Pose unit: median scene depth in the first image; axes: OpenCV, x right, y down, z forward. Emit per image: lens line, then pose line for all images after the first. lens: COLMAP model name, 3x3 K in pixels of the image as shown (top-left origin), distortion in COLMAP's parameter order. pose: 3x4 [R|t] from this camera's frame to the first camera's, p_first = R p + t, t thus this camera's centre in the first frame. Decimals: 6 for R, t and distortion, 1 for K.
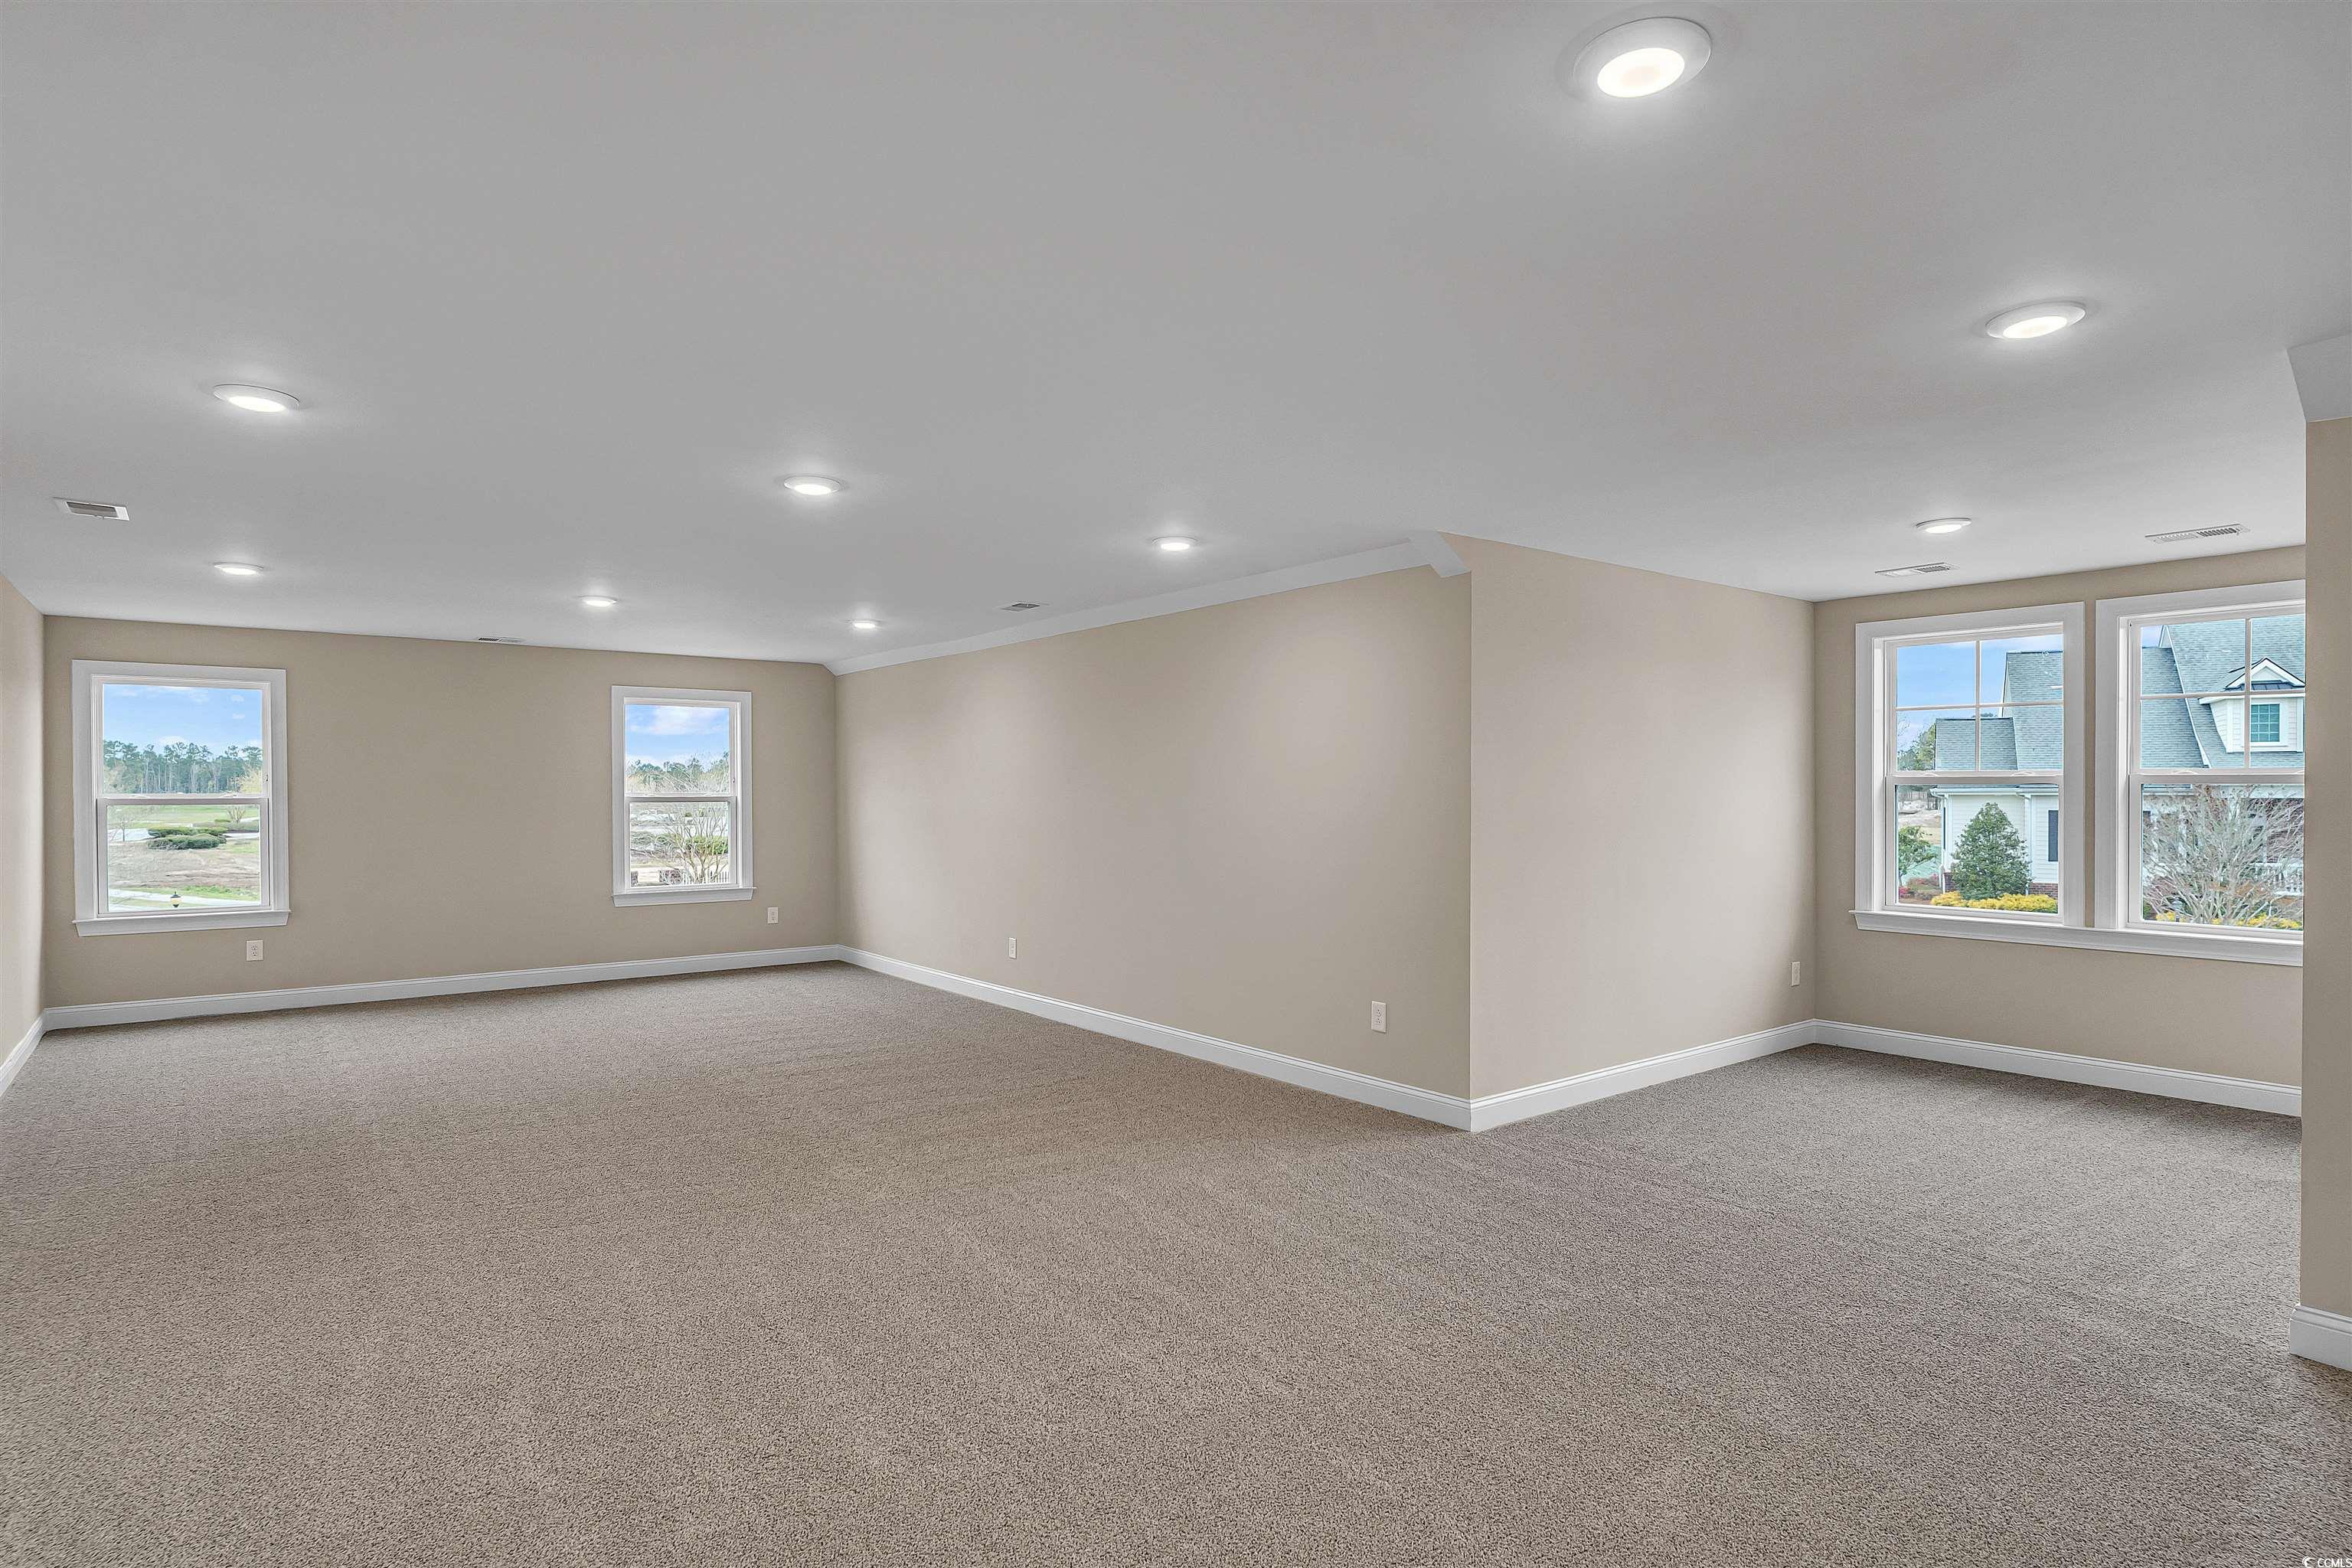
lens RADIAL K [[1243.3, 0, 1179.4], [0, 1243.3, 825.6], [0, 0, 1]] dist [0.000855, 0.000467]
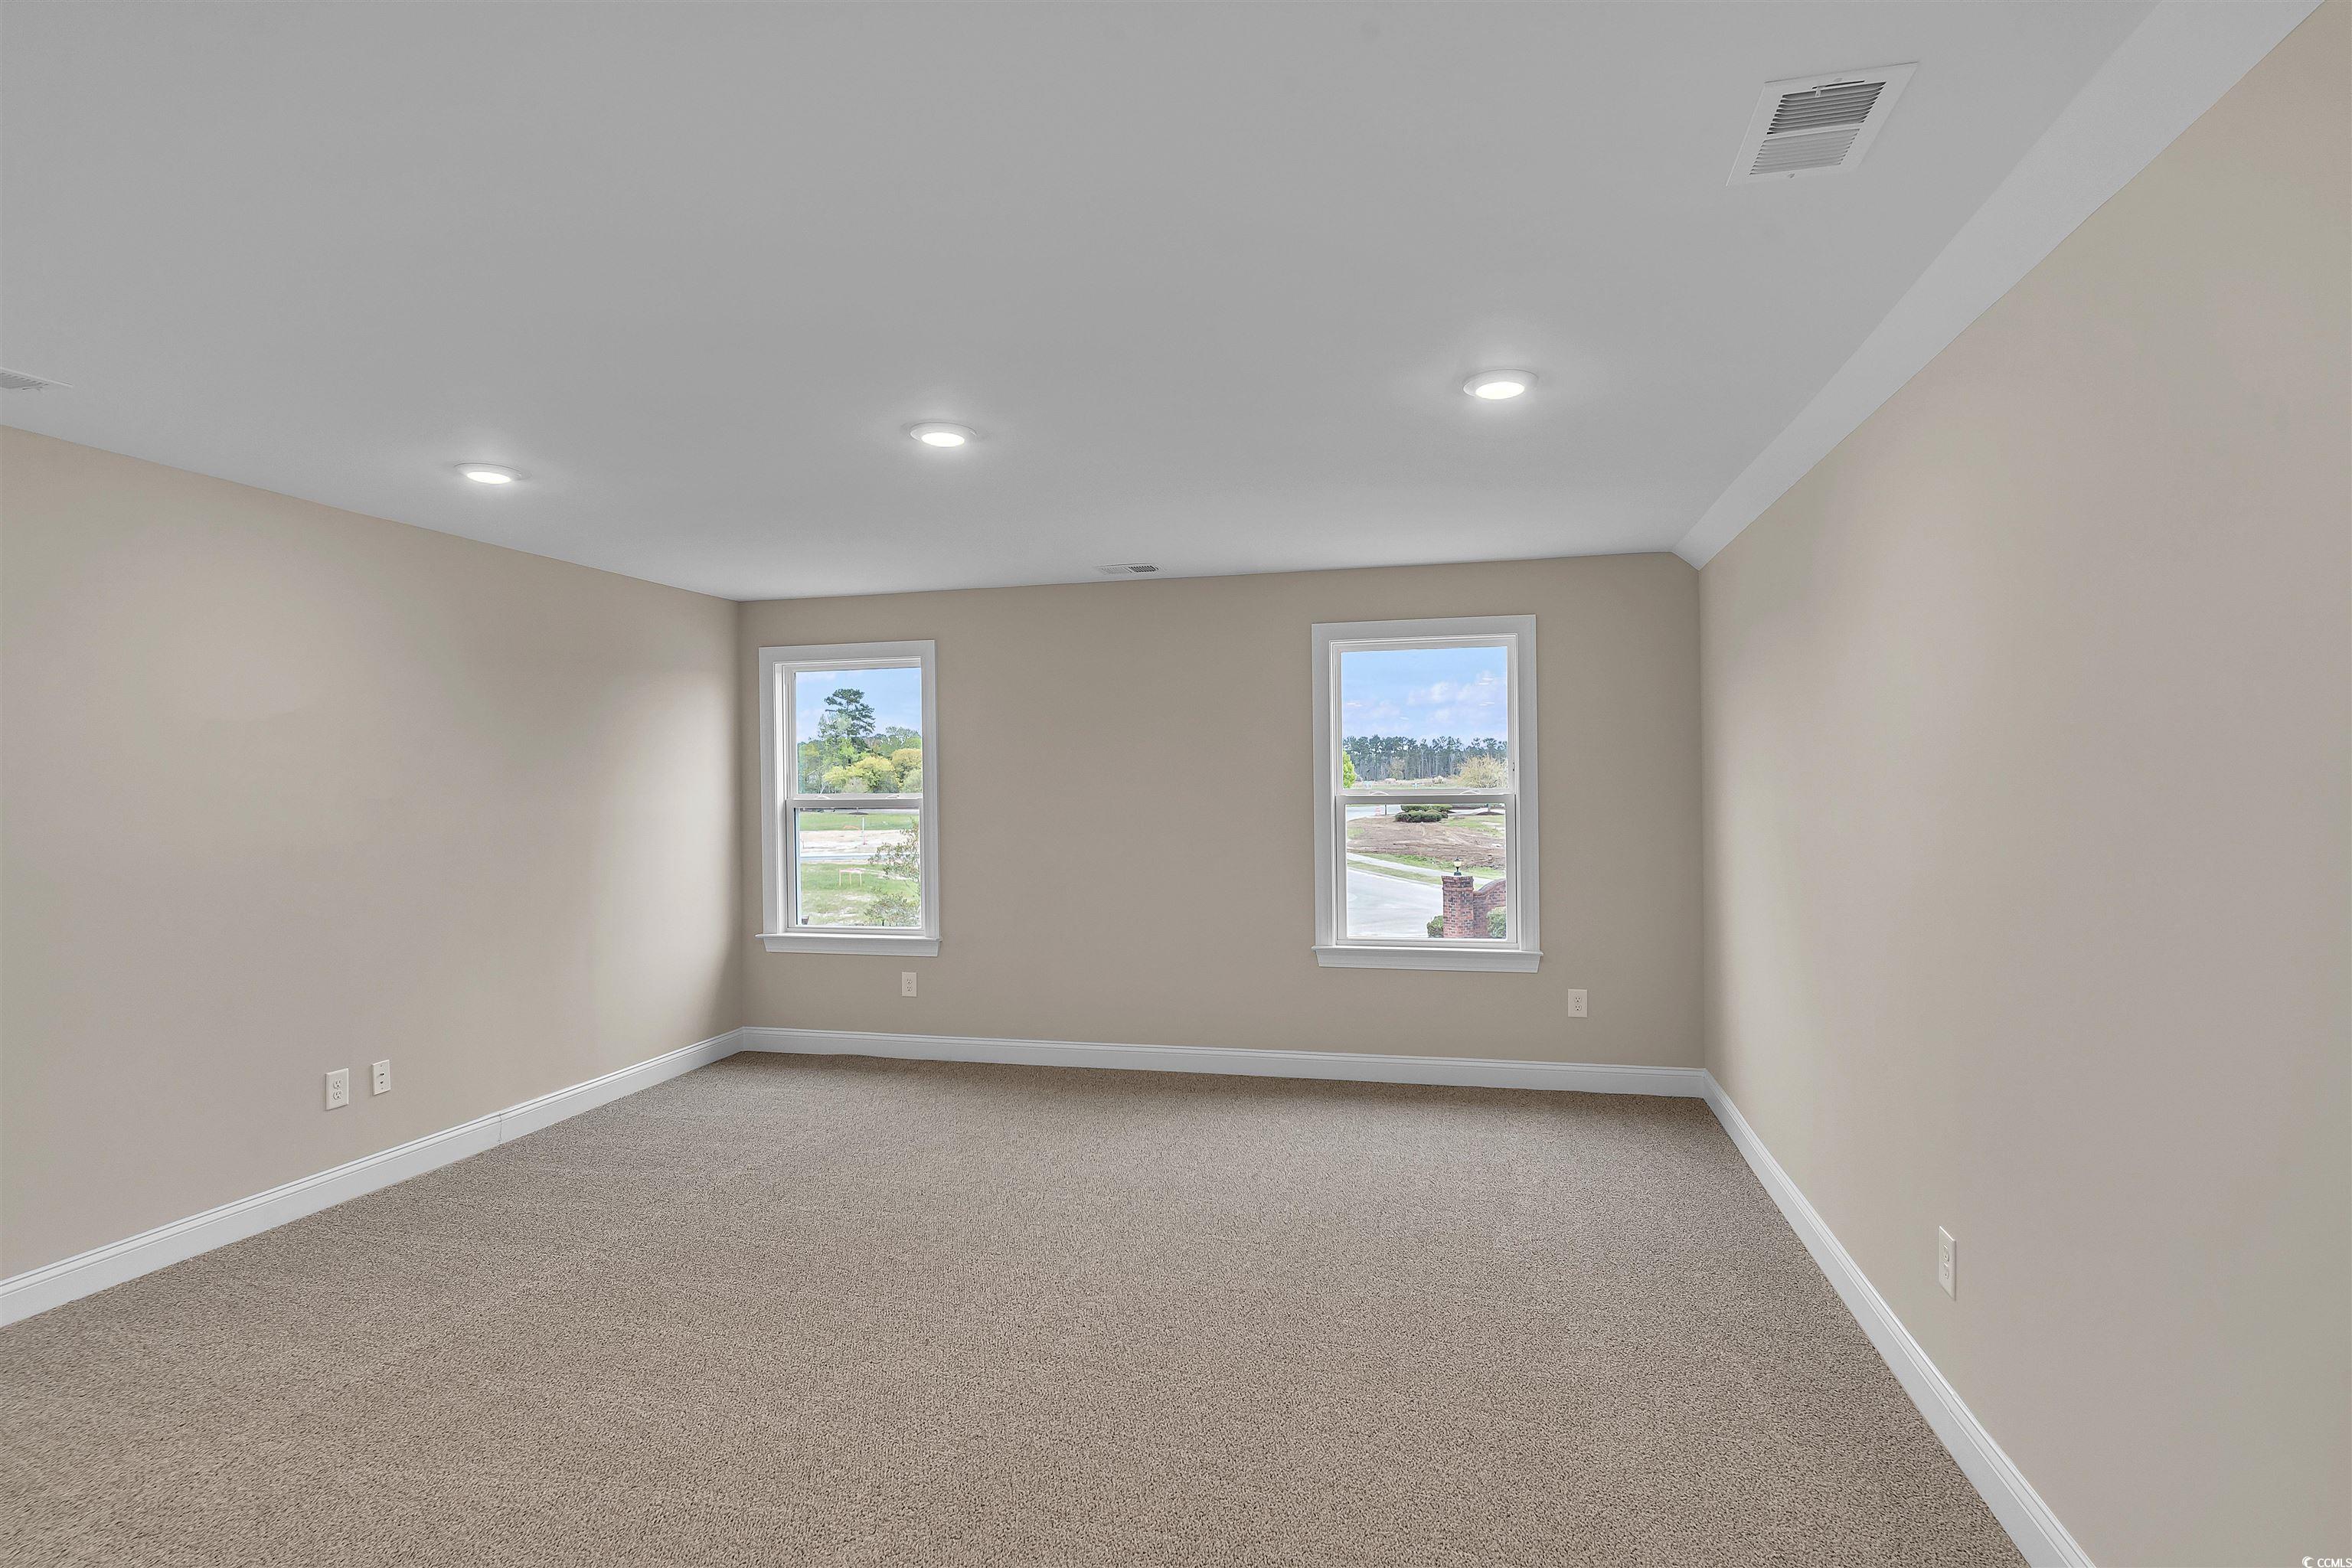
lens RADIAL K [[1216.0, 0, 1176.0], [0, 1216.0, 784.0], [0, 0, 1]] dist [-0.001257, -0.000983]
pose [[0.622807, -0.001369, -0.782374, -0.005815], [-0.012161, 0.999861, -0.011430, -0.019845], [0.782281, 0.016634, 0.622704, 0.511860]]
